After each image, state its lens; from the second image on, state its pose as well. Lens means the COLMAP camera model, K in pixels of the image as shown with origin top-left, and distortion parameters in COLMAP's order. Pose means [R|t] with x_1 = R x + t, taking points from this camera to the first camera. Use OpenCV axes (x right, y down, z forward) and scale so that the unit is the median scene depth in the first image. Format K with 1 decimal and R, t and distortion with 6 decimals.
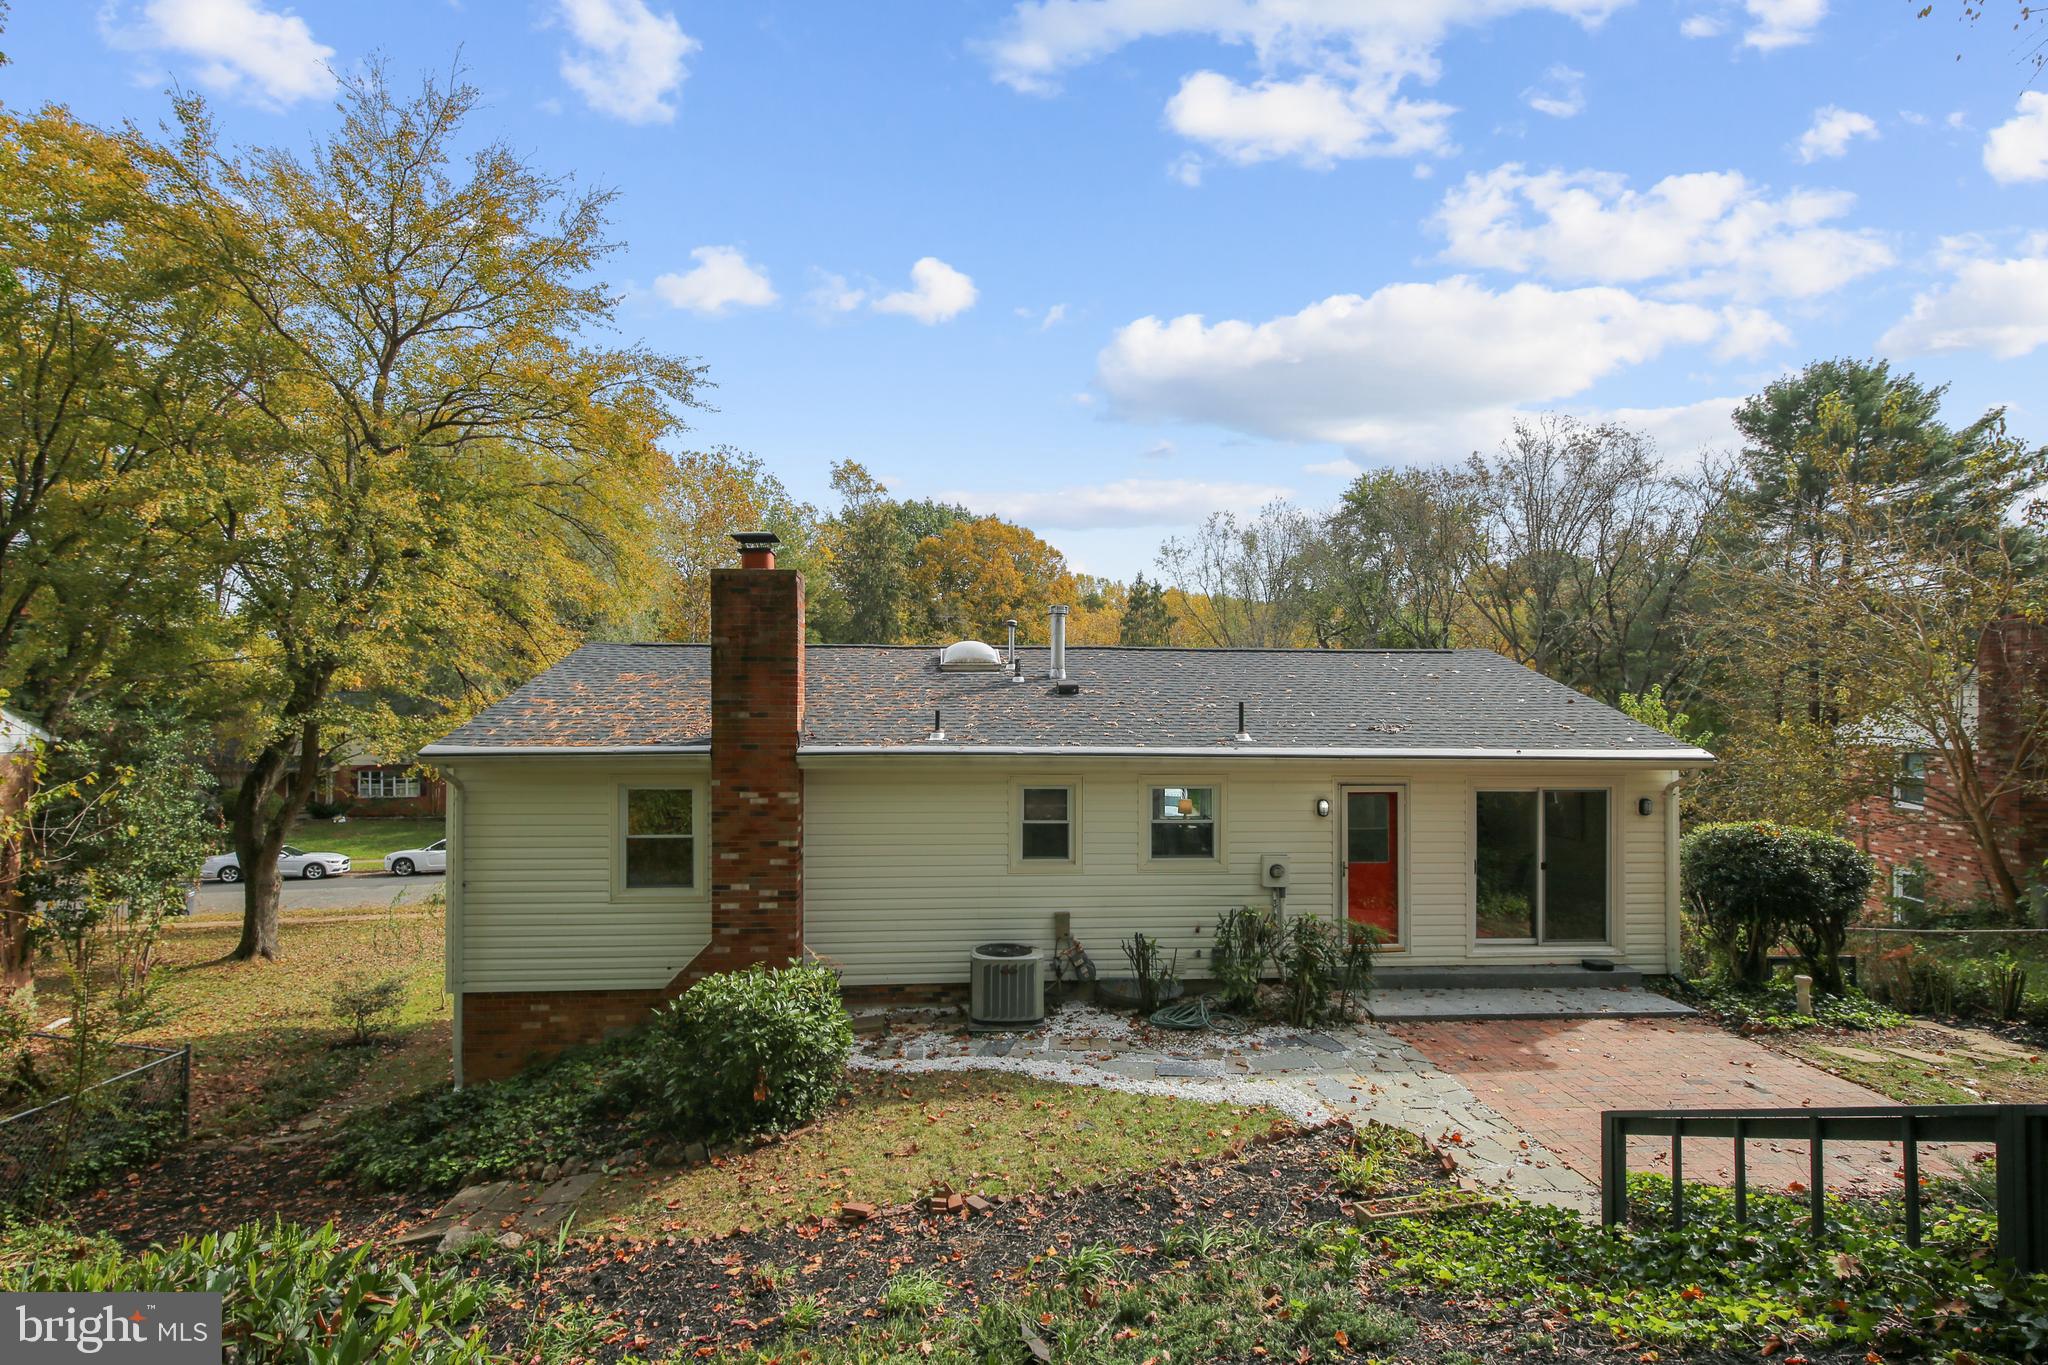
lens RADIAL K [[931.7, 0, 1013.3], [0, 931.7, 698.1], [0, 0, 1]] dist [0.004711, -0.000099]
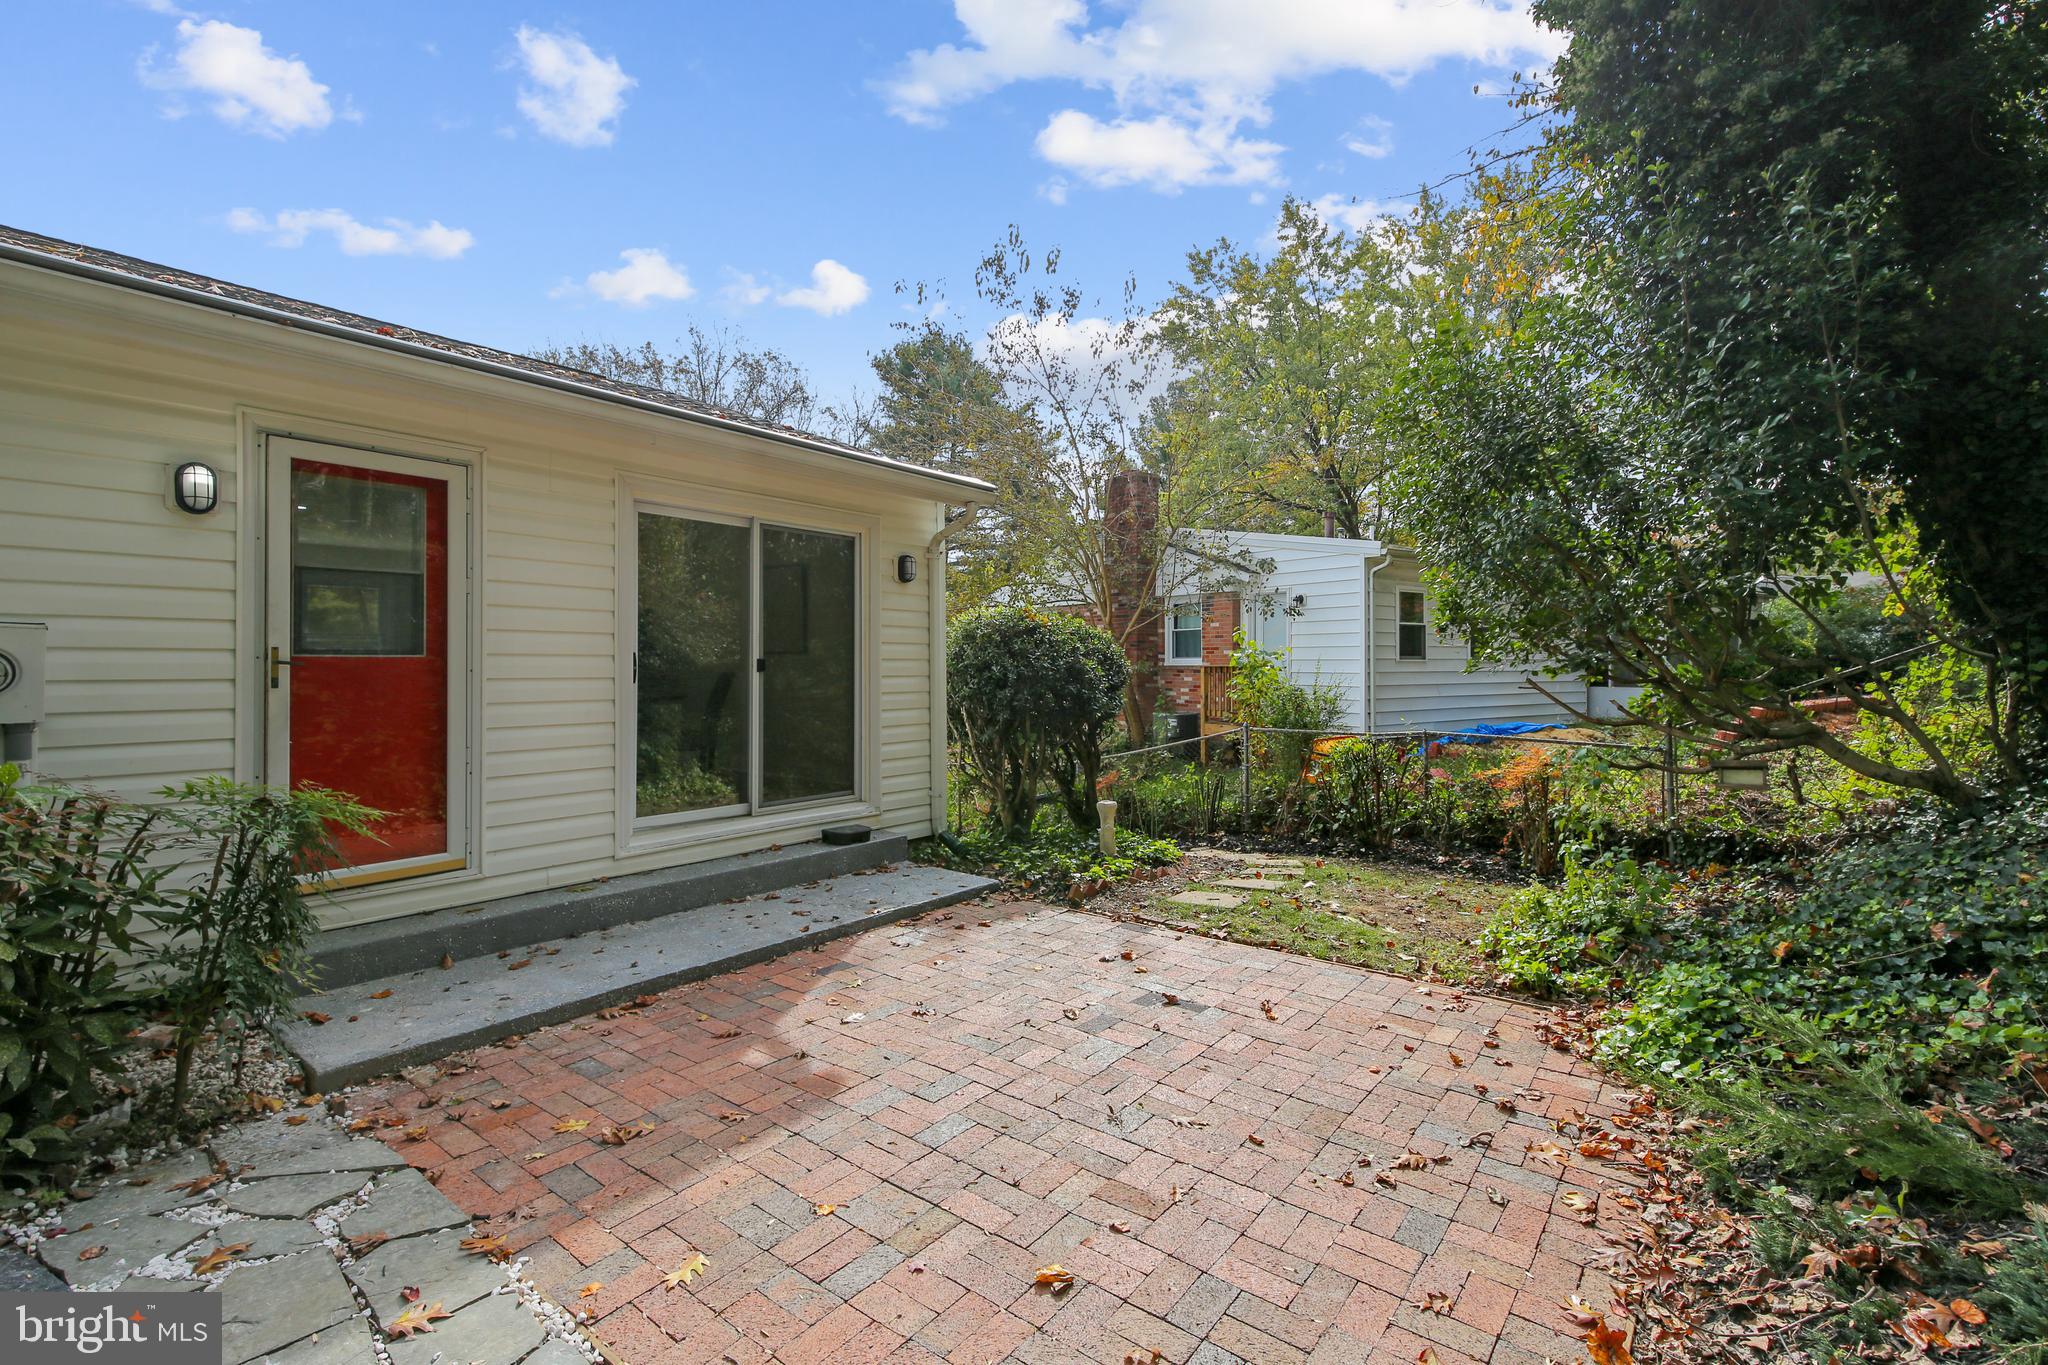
lens RADIAL K [[931.7, 0, 1017.7], [0, 931.7, 670.7], [0, 0, 1]] dist [0.004711, -0.000099]
pose [[0.670534, -0.007753, 0.741839, 0.277367], [-0.011510, 0.999716, 0.020852, 0.172426], [-0.741790, -0.022521, 0.670254, 0.544685]]
